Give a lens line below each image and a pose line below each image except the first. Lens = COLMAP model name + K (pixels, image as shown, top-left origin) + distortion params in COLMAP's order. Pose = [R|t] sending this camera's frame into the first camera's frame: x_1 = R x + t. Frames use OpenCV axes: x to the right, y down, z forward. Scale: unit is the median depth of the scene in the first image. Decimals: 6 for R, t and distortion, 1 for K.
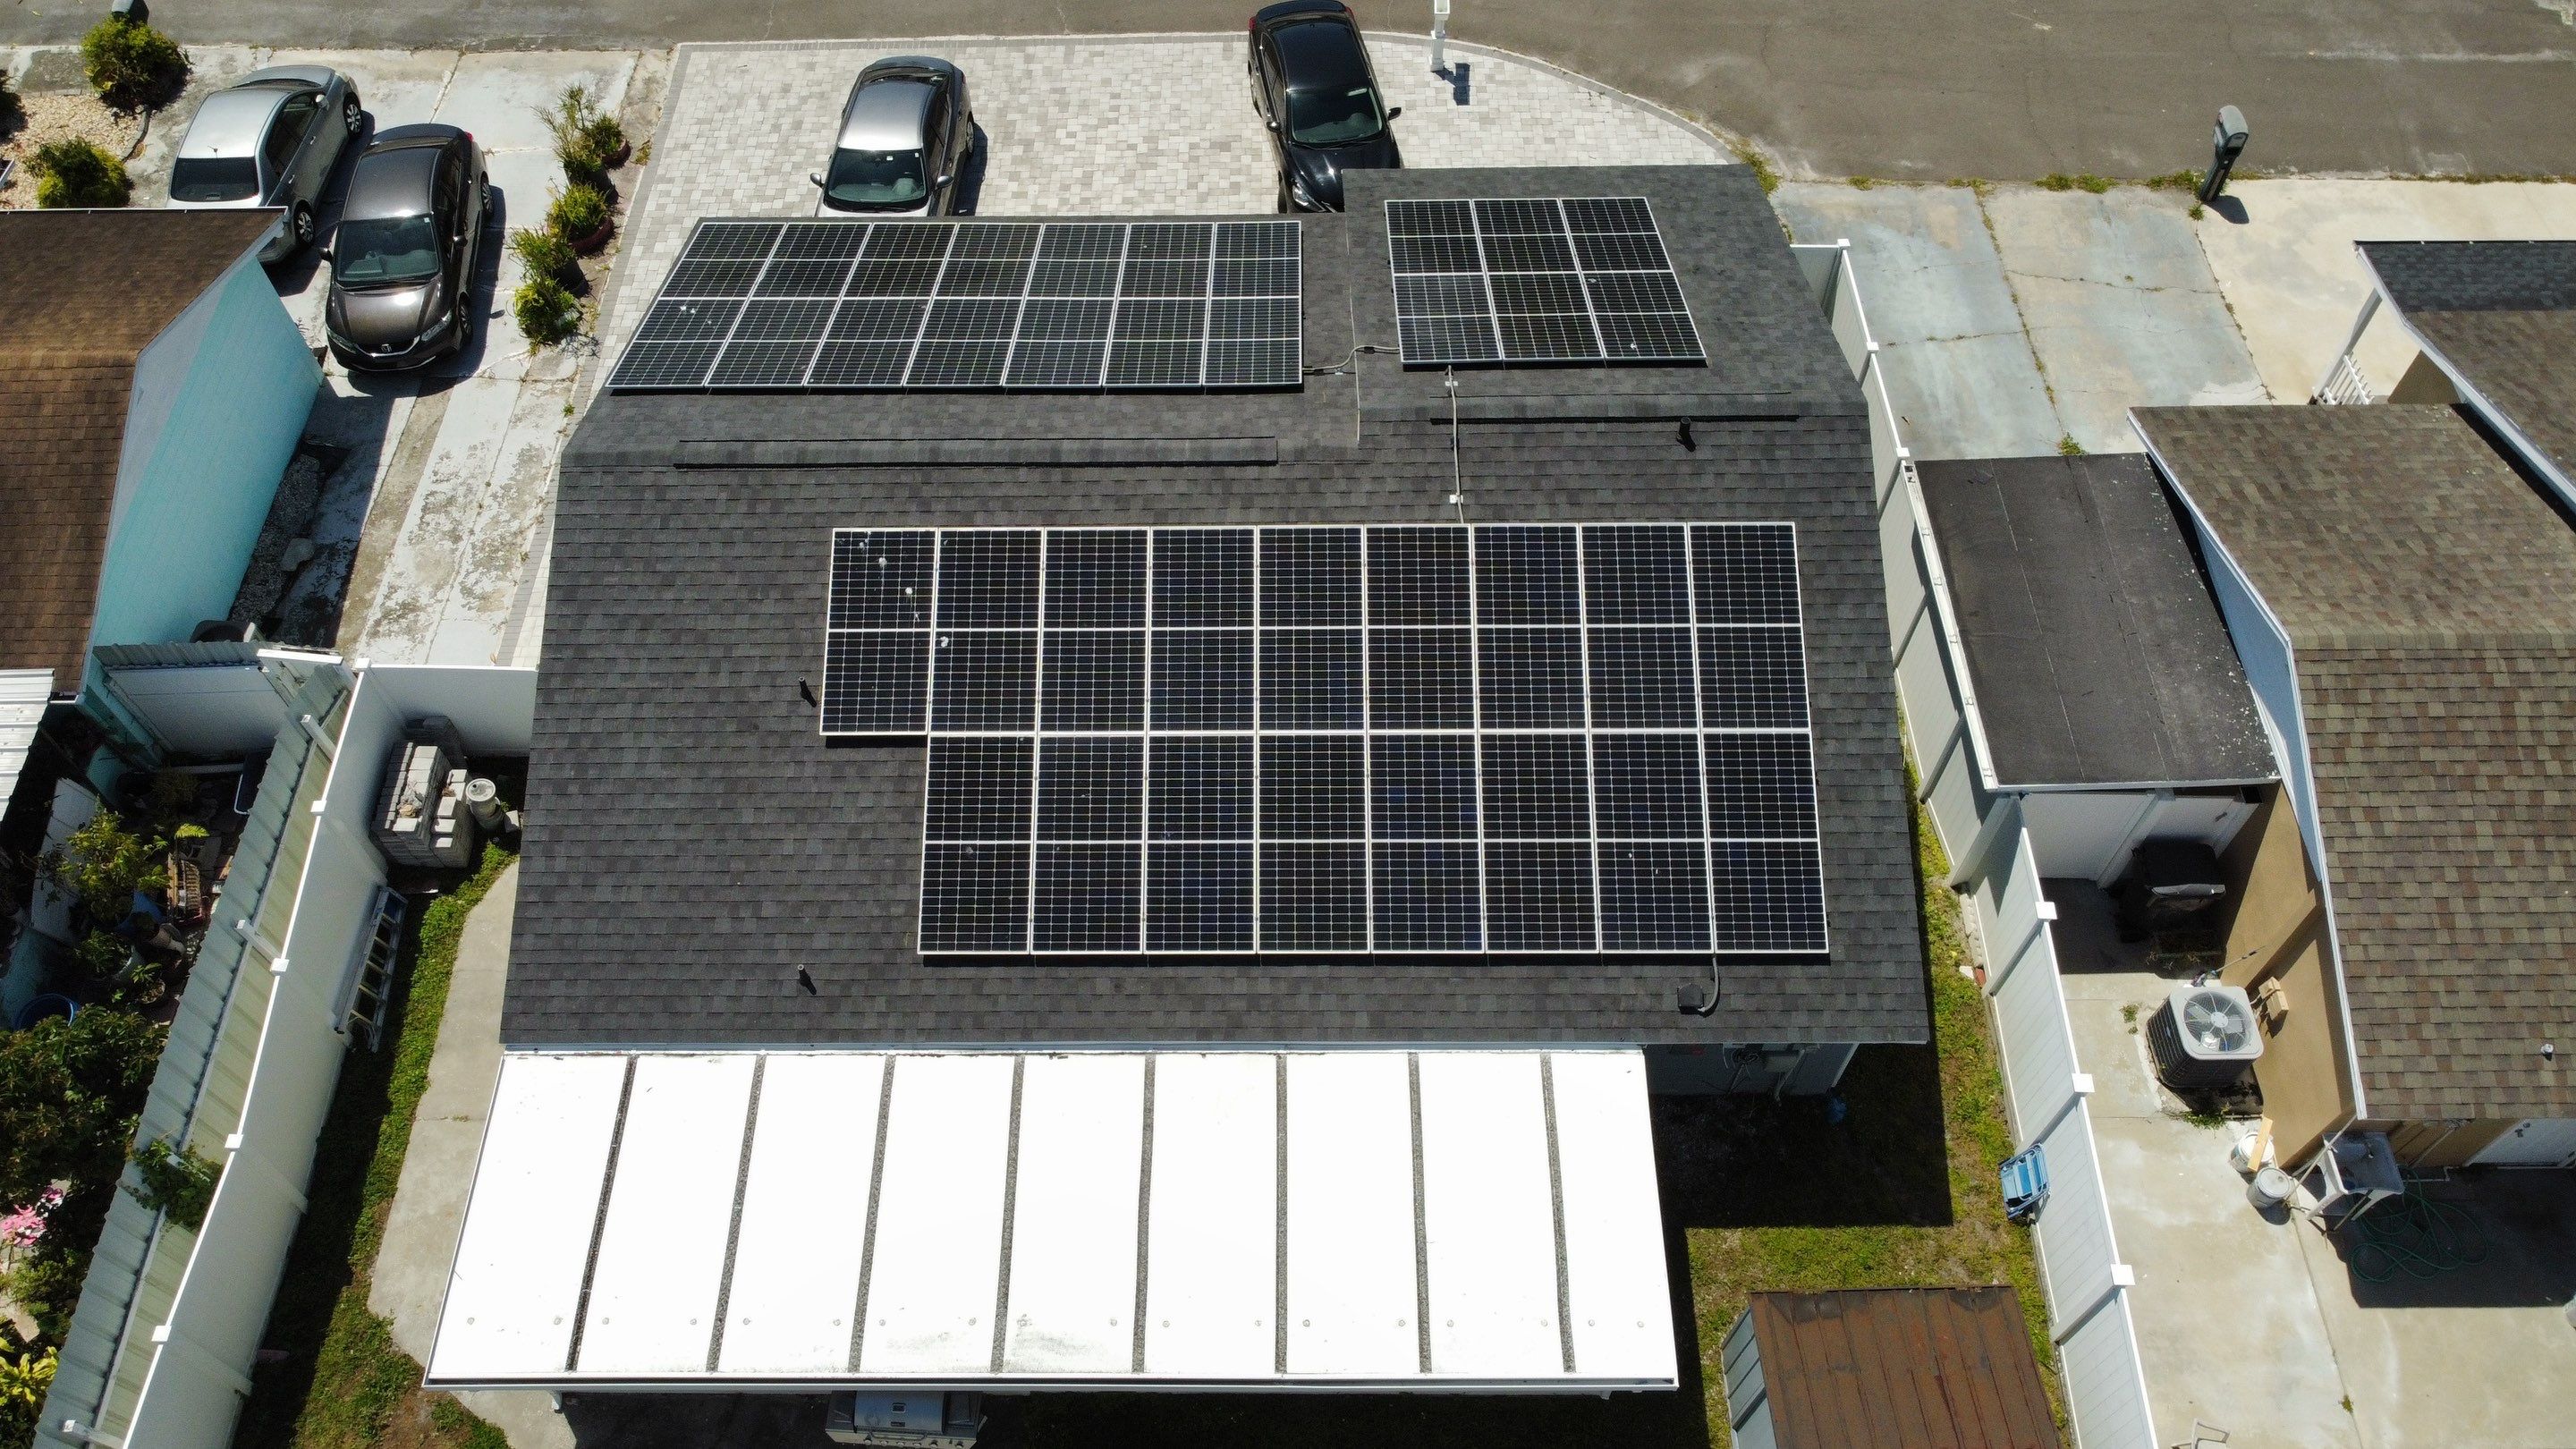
lens RADIAL K [[1944.6, 0, 1248.4], [0, 1944.6, 702.8], [0, 0, 1]] dist [0.010065, -0.020120]
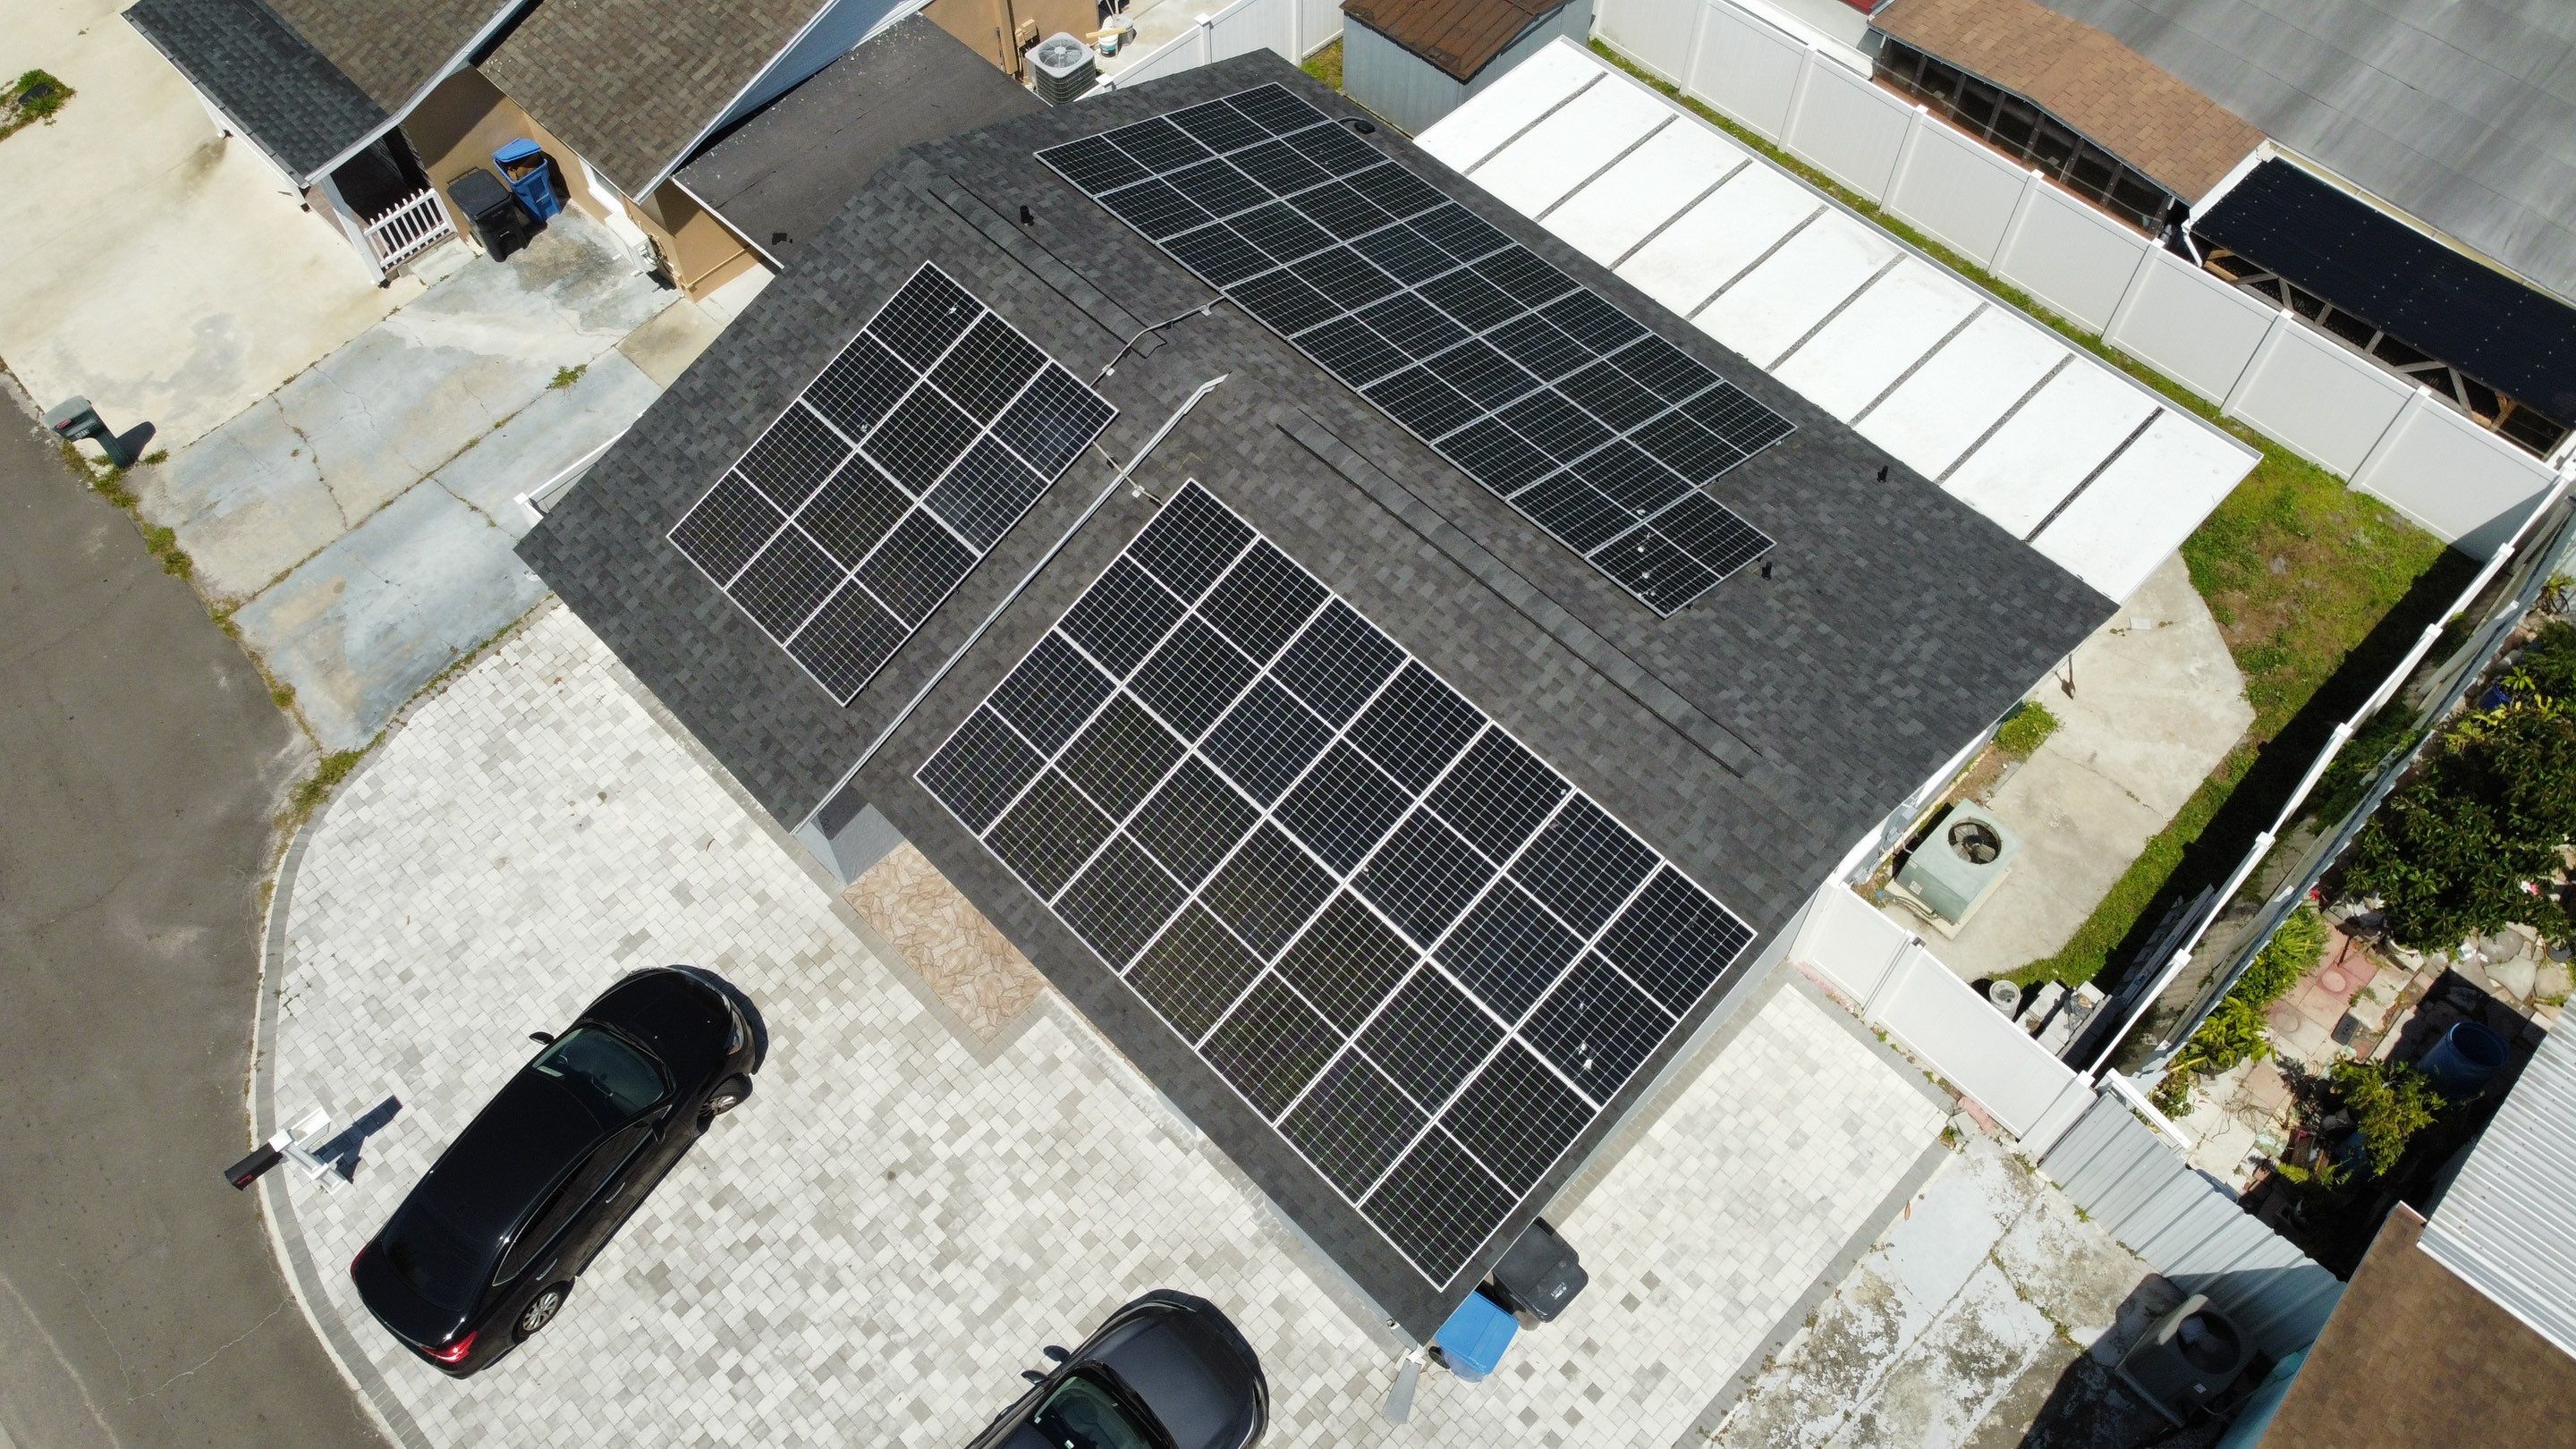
lens RADIAL K [[1944.6, 0, 1263.6], [0, 1944.6, 700.4], [0, 0, 1]] dist [0.010065, -0.020120]
pose [[-0.709071, -0.577115, 0.405162, -0.495161], [0.596823, -0.185188, 0.780710, -0.995753], [-0.375528, 0.795389, 0.475747, 0.640331]]
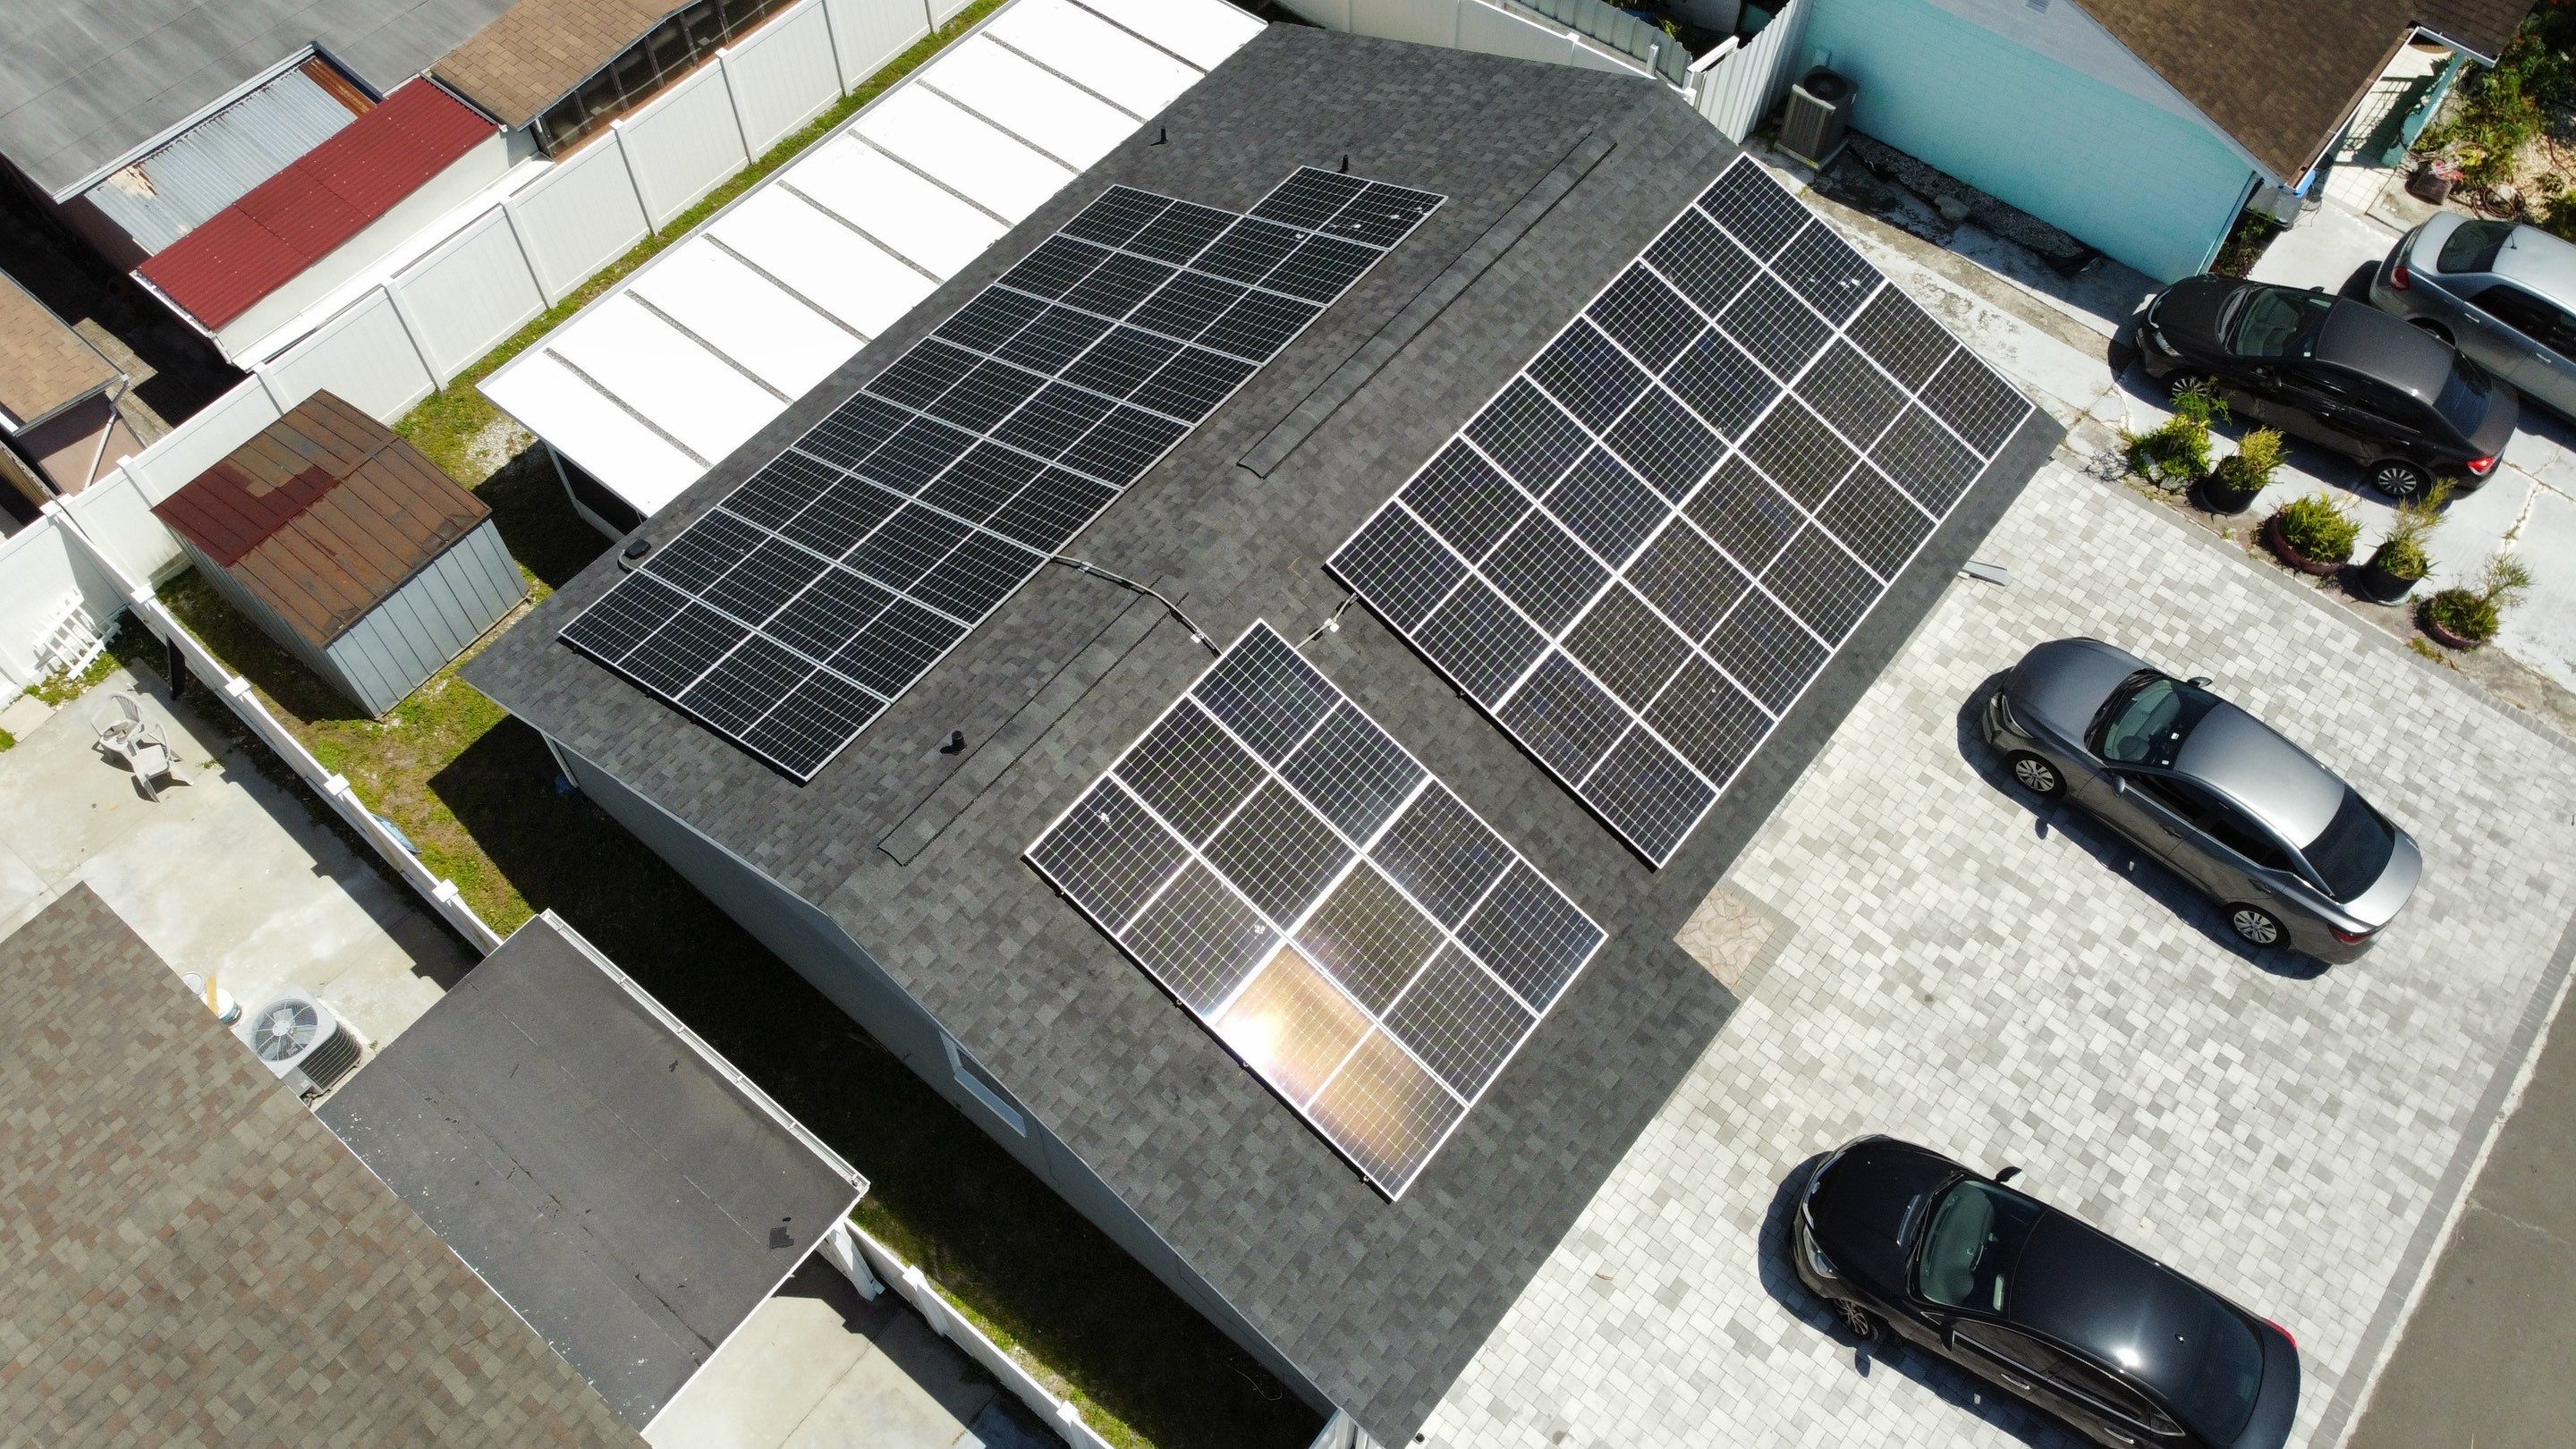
lens RADIAL K [[1944.6, 0, 1259.6], [0, 1944.6, 695.1], [0, 0, 1]] dist [0.010065, -0.020120]
pose [[-0.628255, 0.662896, -0.407265, 0.482389], [-0.630174, -0.126593, 0.766065, -0.894240], [0.456264, 0.737932, 0.497272, 0.617656]]
